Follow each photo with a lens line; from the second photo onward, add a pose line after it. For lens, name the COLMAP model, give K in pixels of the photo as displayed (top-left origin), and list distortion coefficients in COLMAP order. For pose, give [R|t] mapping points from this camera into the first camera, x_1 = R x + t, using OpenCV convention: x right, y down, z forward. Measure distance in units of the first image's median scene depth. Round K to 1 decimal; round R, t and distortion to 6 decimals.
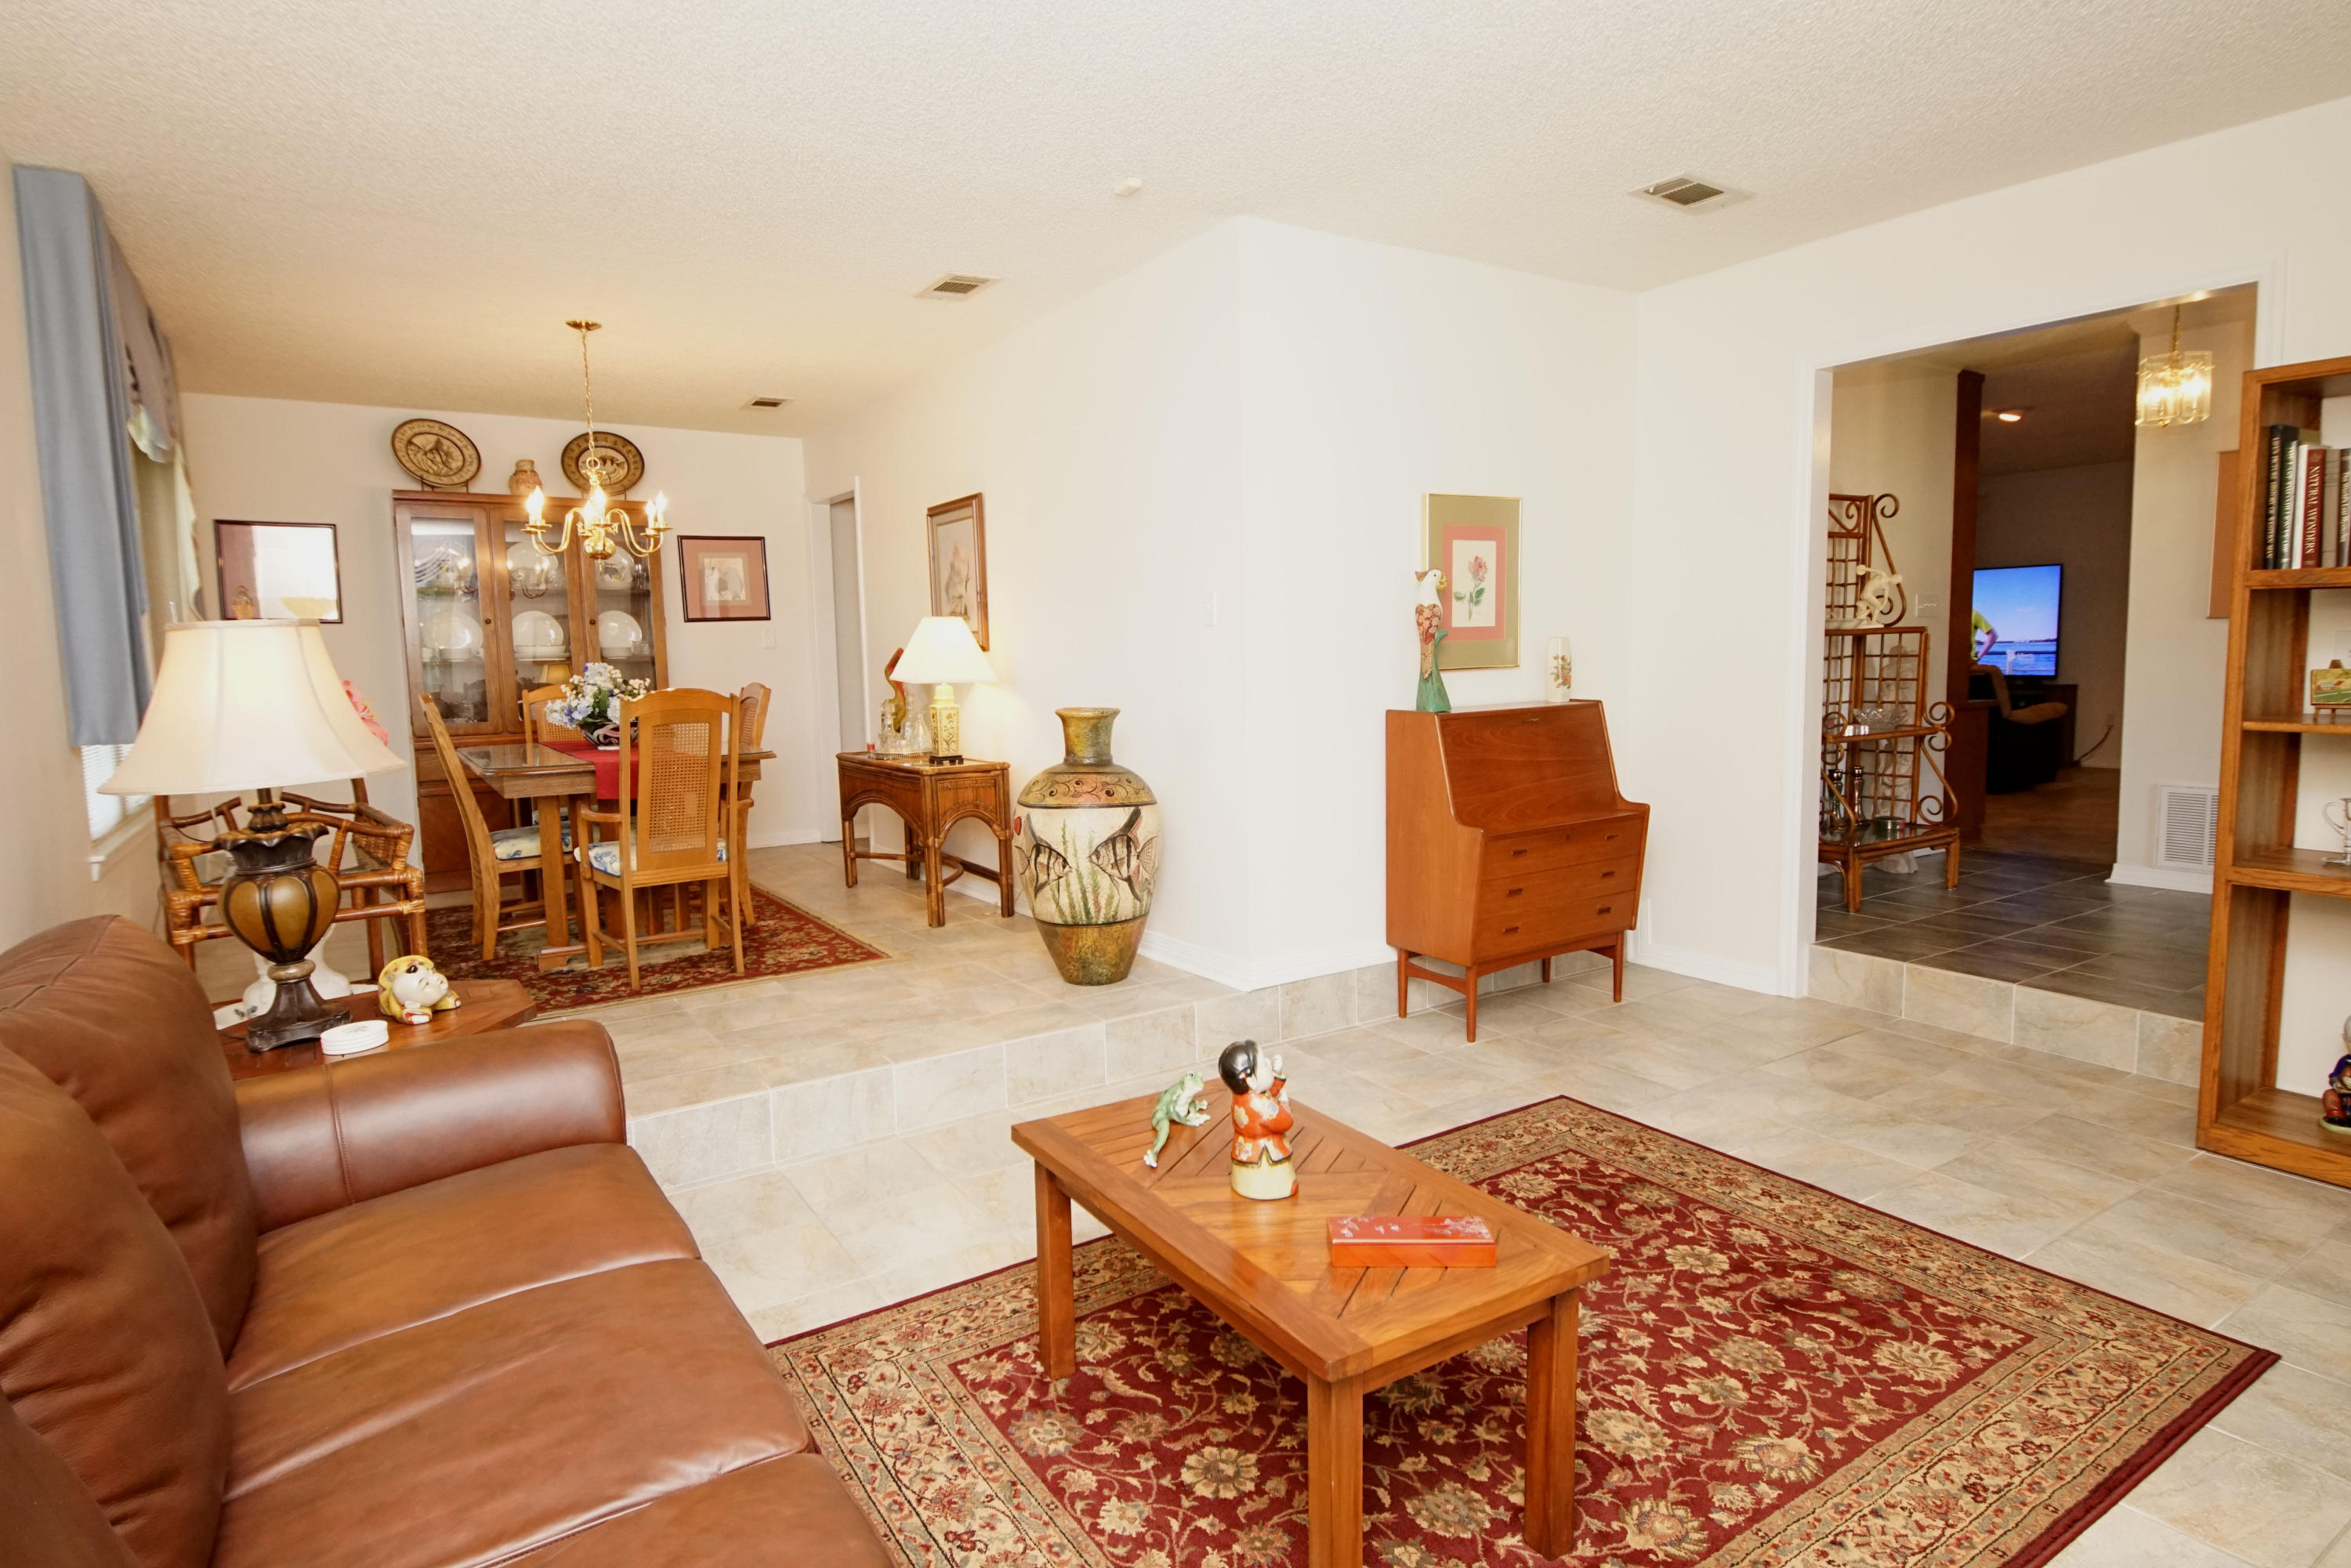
lens RADIAL K [[1260.7, 0, 1155.0], [0, 1260.7, 768.3], [0, 0, 1]] dist [0.032276, -0.035266]
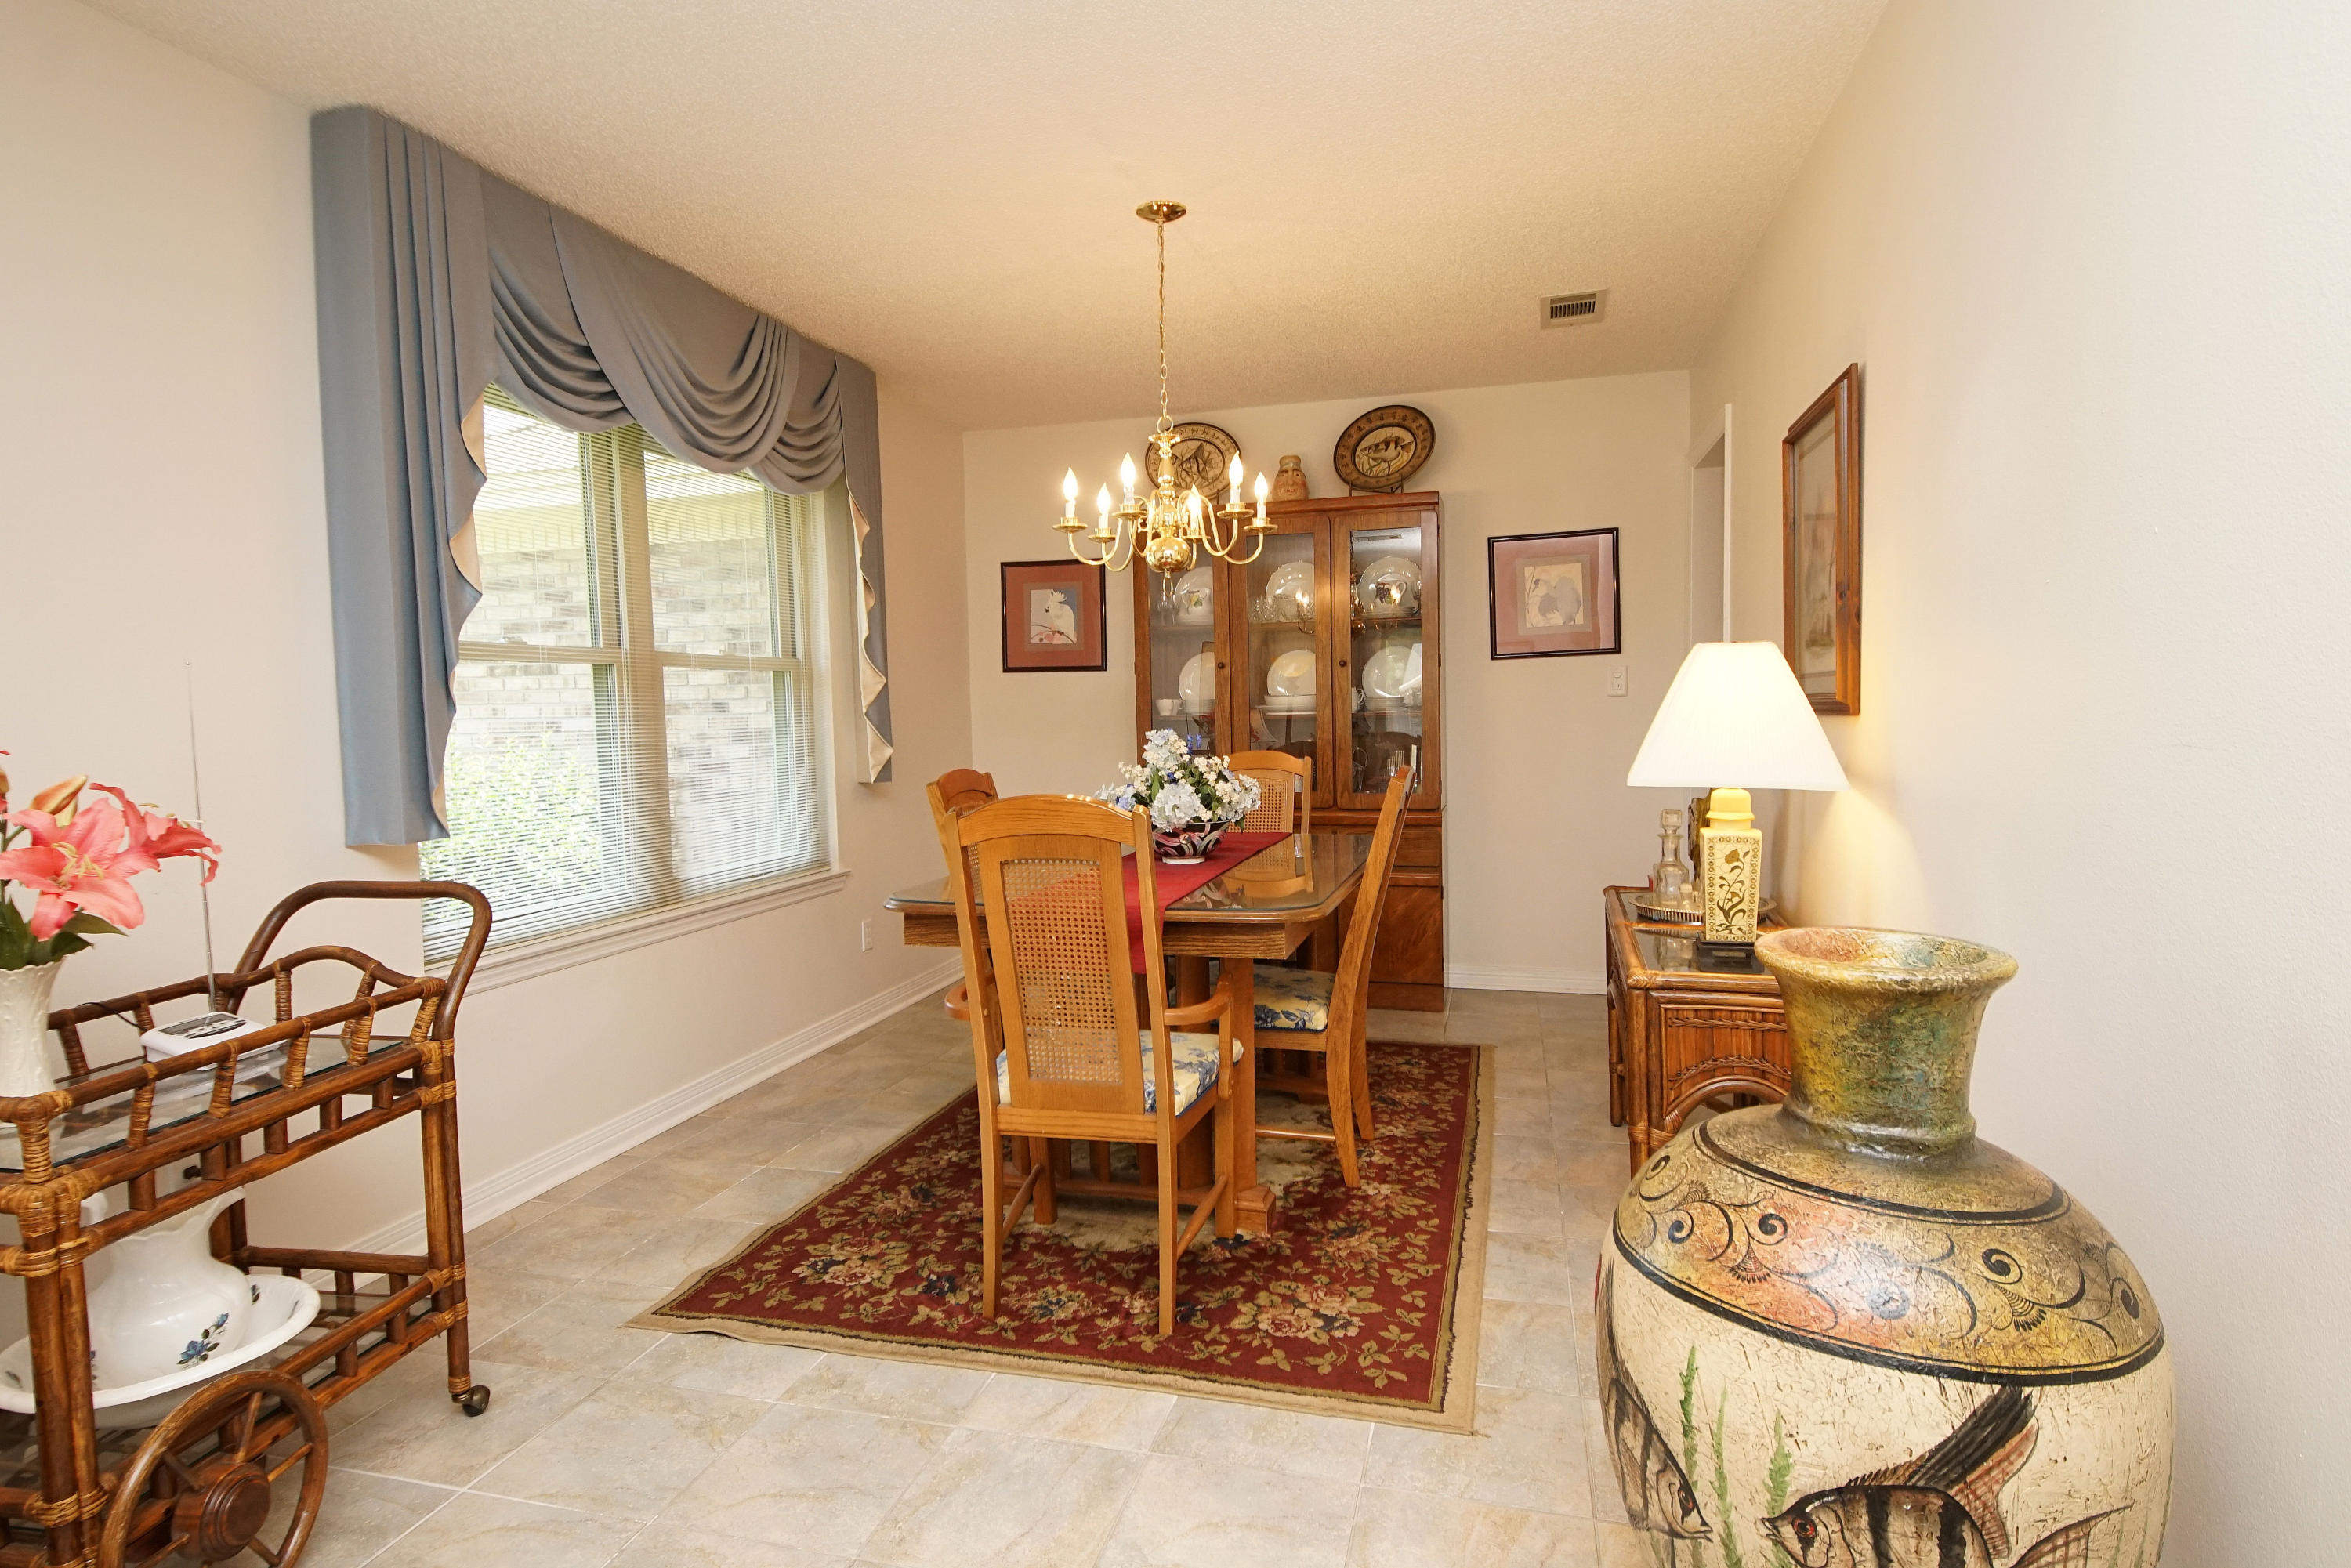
lens RADIAL K [[1260.7, 0, 1155.0], [0, 1260.7, 768.3], [0, 0, 1]] dist [0.032276, -0.035266]
pose [[0.663813, 0.045027, -0.746541, 0.048528], [-0.062928, 0.998009, 0.004240, -0.072440], [0.745246, 0.044163, 0.665325, 0.616689]]
